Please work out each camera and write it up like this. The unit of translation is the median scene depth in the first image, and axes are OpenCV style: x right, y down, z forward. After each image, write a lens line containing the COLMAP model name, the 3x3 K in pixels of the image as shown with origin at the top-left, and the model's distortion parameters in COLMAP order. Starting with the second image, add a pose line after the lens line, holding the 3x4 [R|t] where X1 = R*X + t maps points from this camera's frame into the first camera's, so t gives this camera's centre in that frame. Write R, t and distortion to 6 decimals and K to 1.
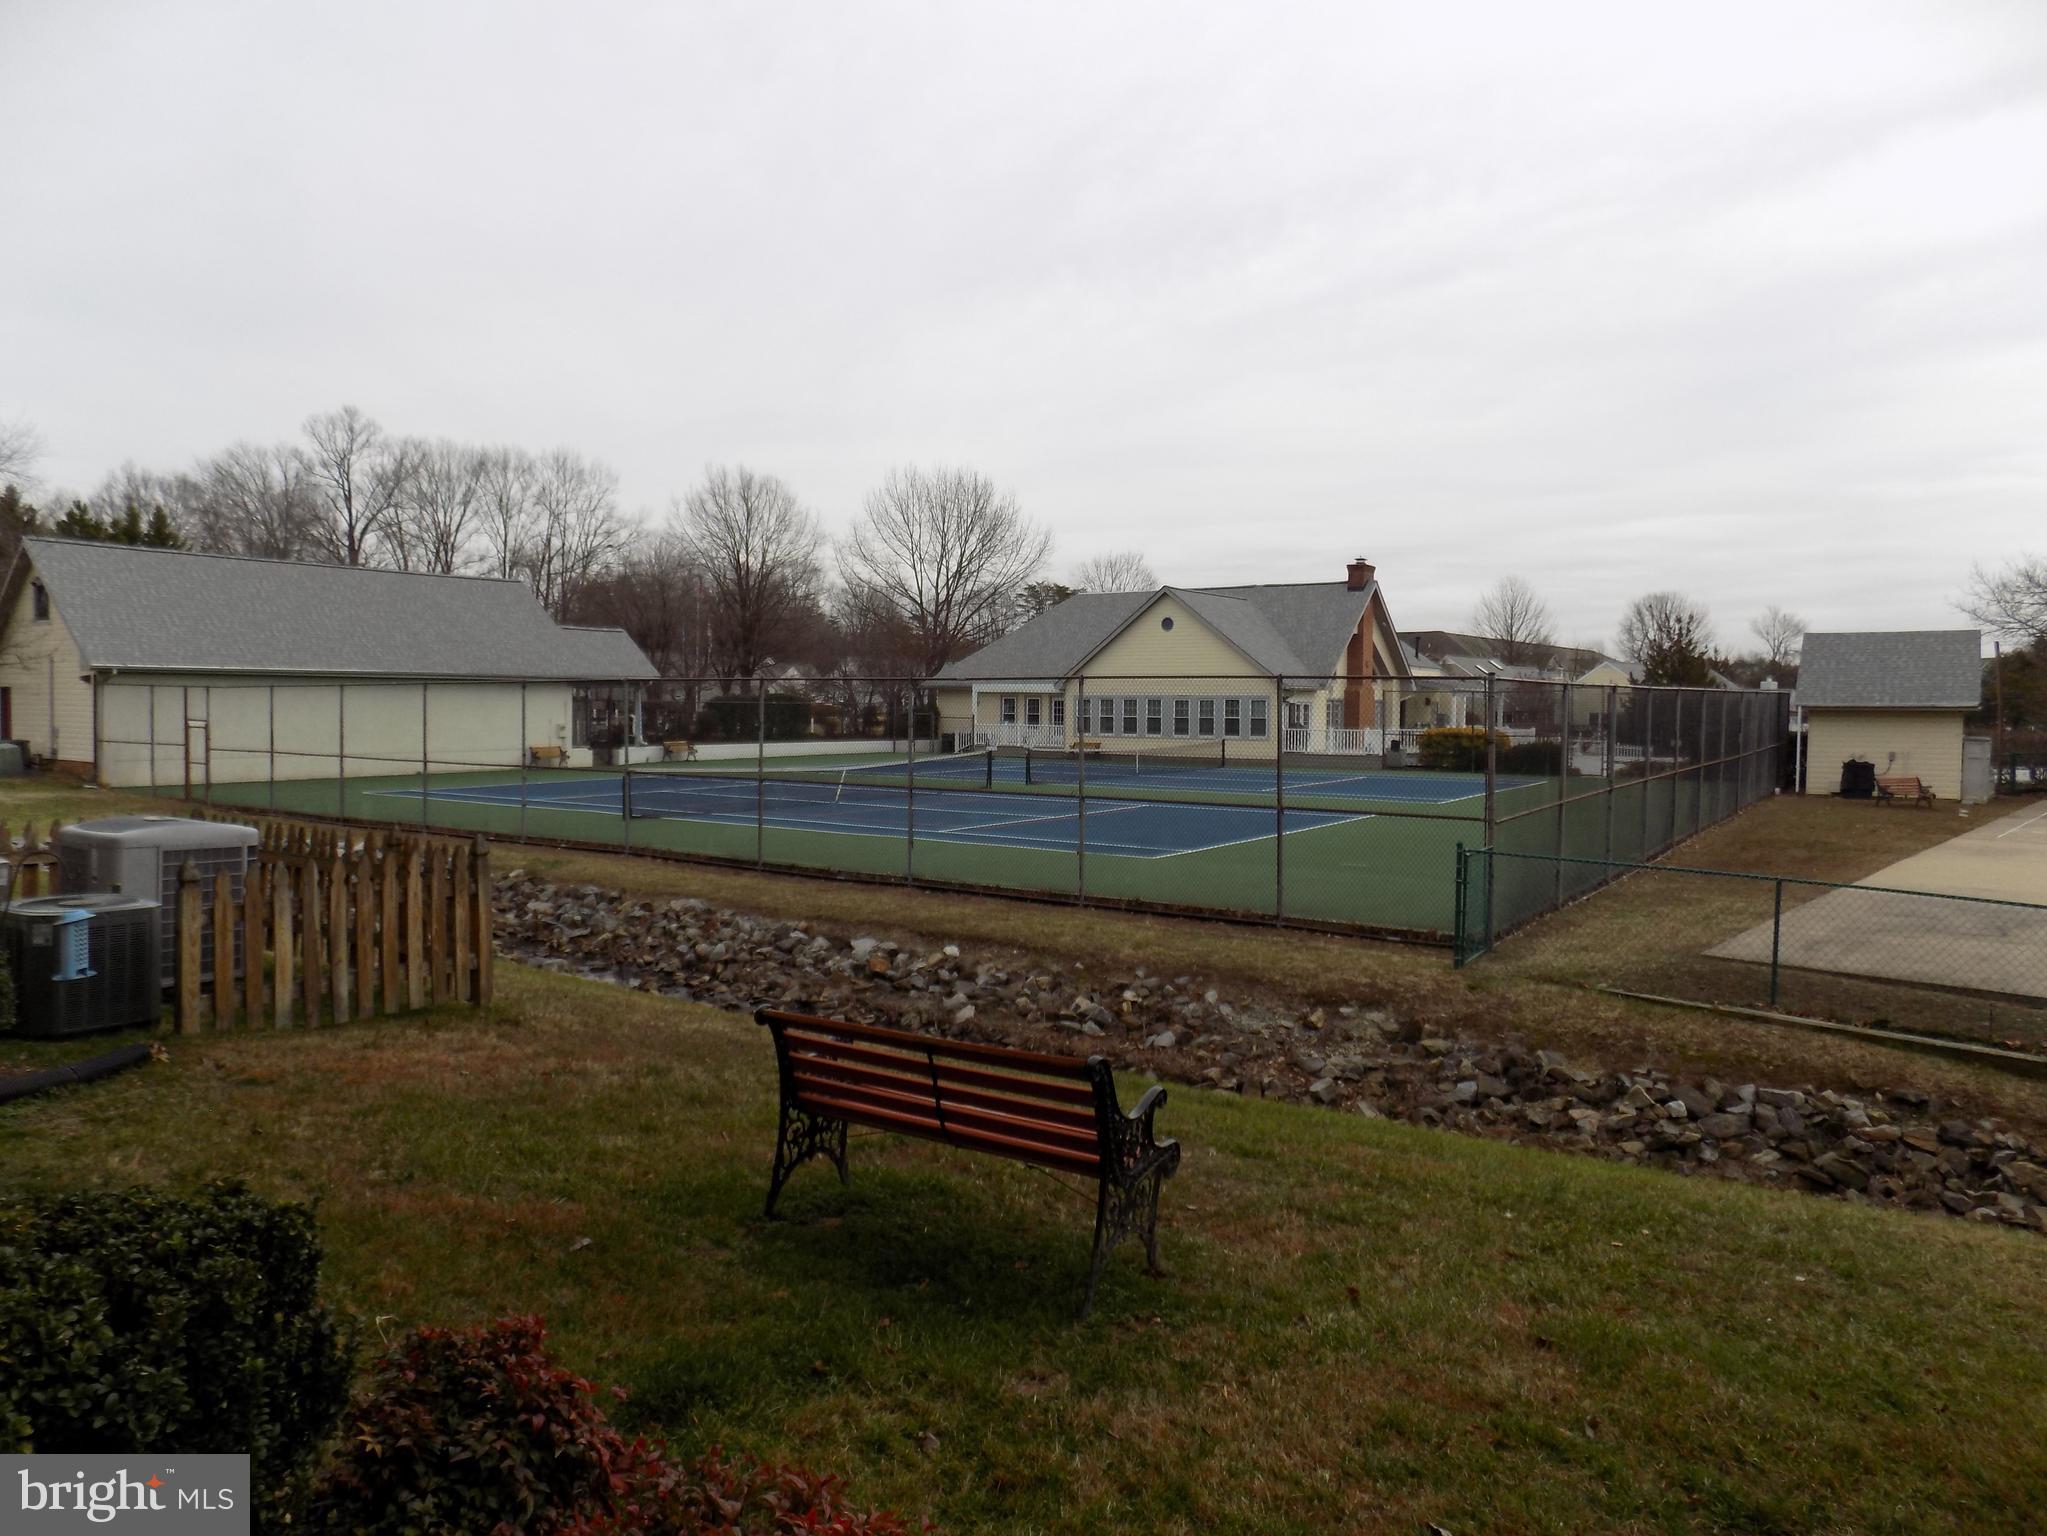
lens RADIAL K [[1376.4, 0, 1020.9], [0, 1376.4, 747.5], [0, 0, 1]] dist [-0.073894, 0.074921]
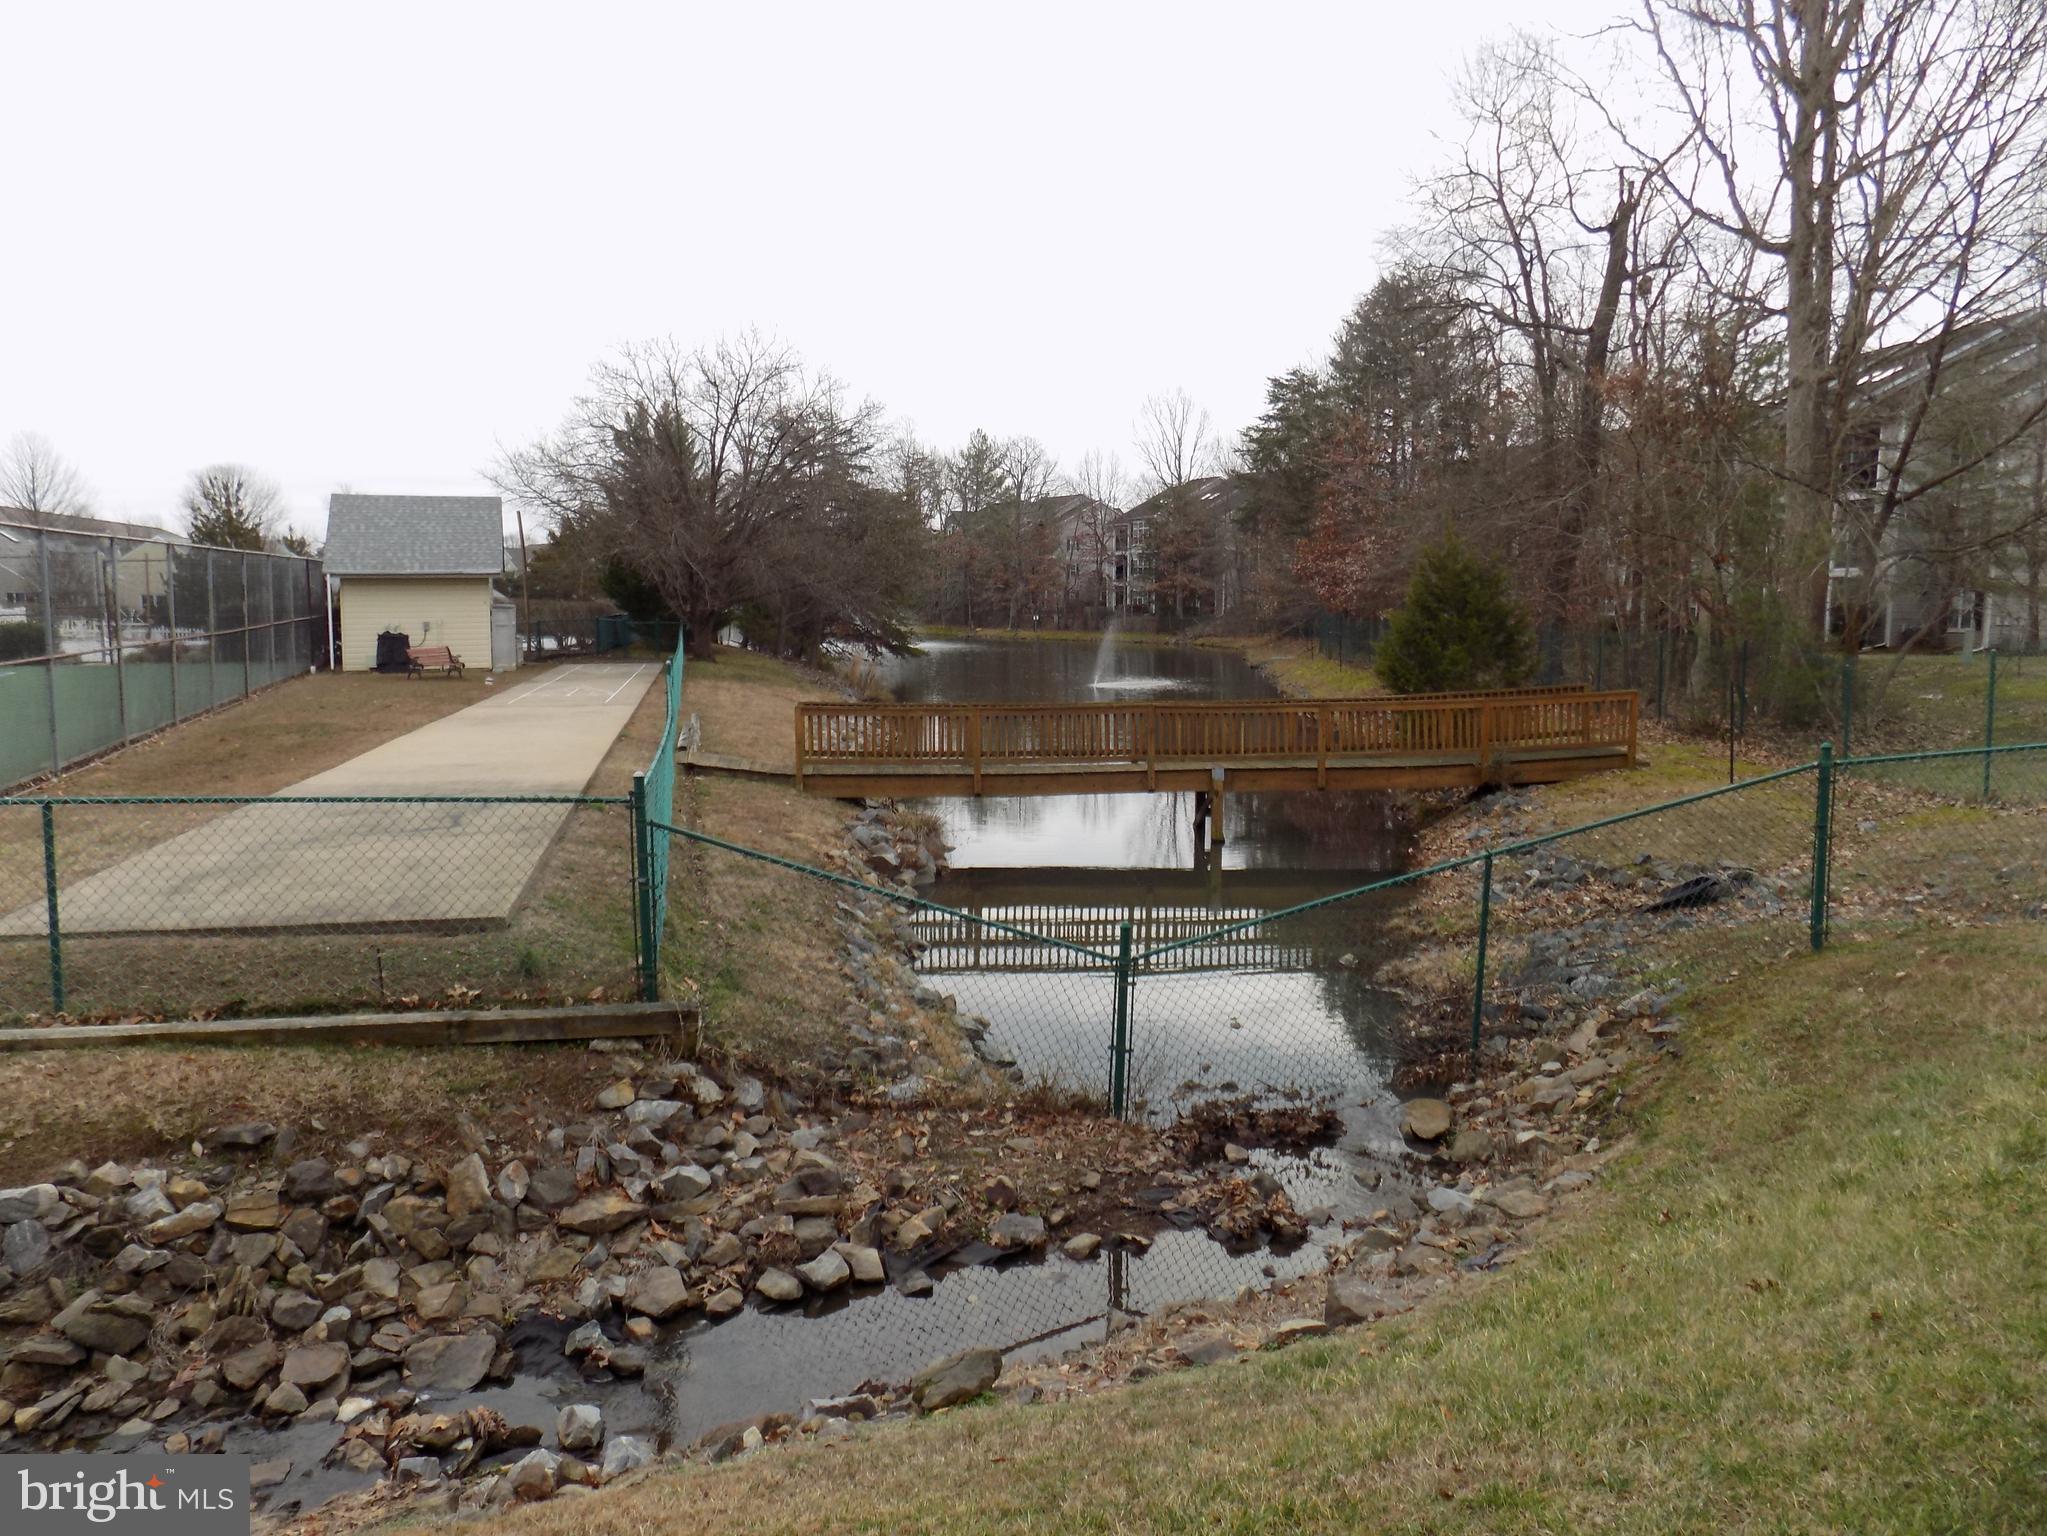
lens RADIAL K [[1376.4, 0, 1020.9], [0, 1376.4, 747.5], [0, 0, 1]] dist [-0.073894, 0.074921]
pose [[0.581744, -0.097641, 0.807490, 0.290755], [0.030113, 0.994673, 0.098580, 0.025420], [-0.812814, -0.033032, 0.581586, 0.275200]]
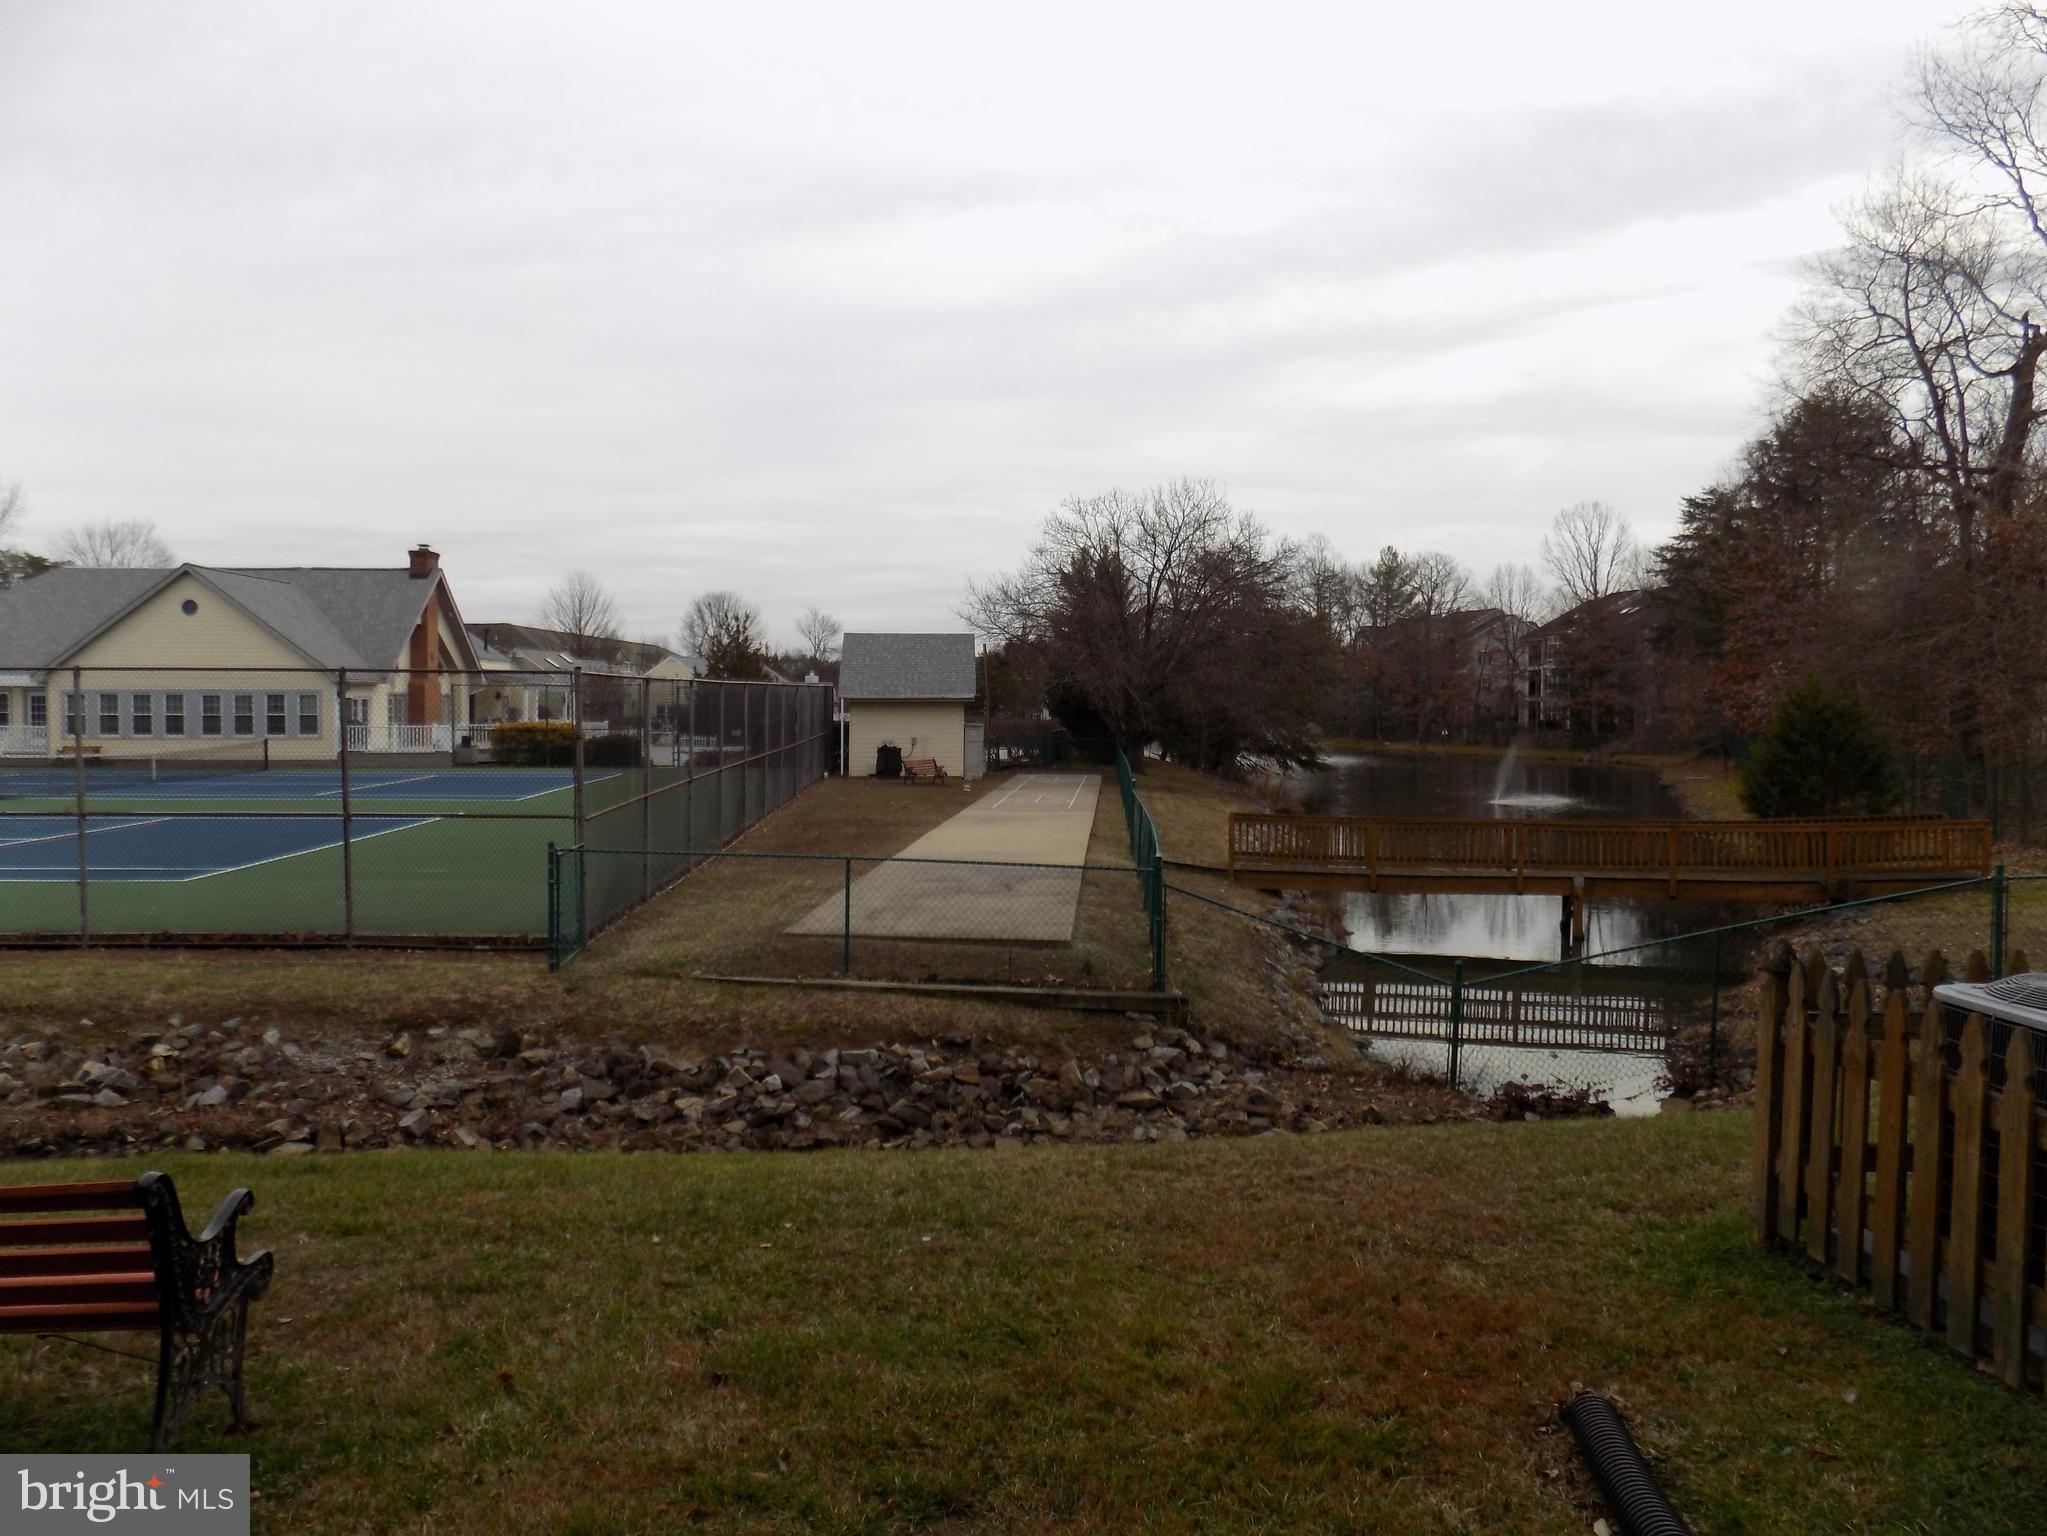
lens RADIAL K [[1376.4, 0, 1020.9], [0, 1376.4, 747.5], [0, 0, 1]] dist [-0.073894, 0.074921]
pose [[0.792042, -0.025546, 0.609931, -0.003822], [0.022562, 0.999666, 0.012571, -0.002221], [-0.610049, 0.003804, 0.792355, 0.030907]]
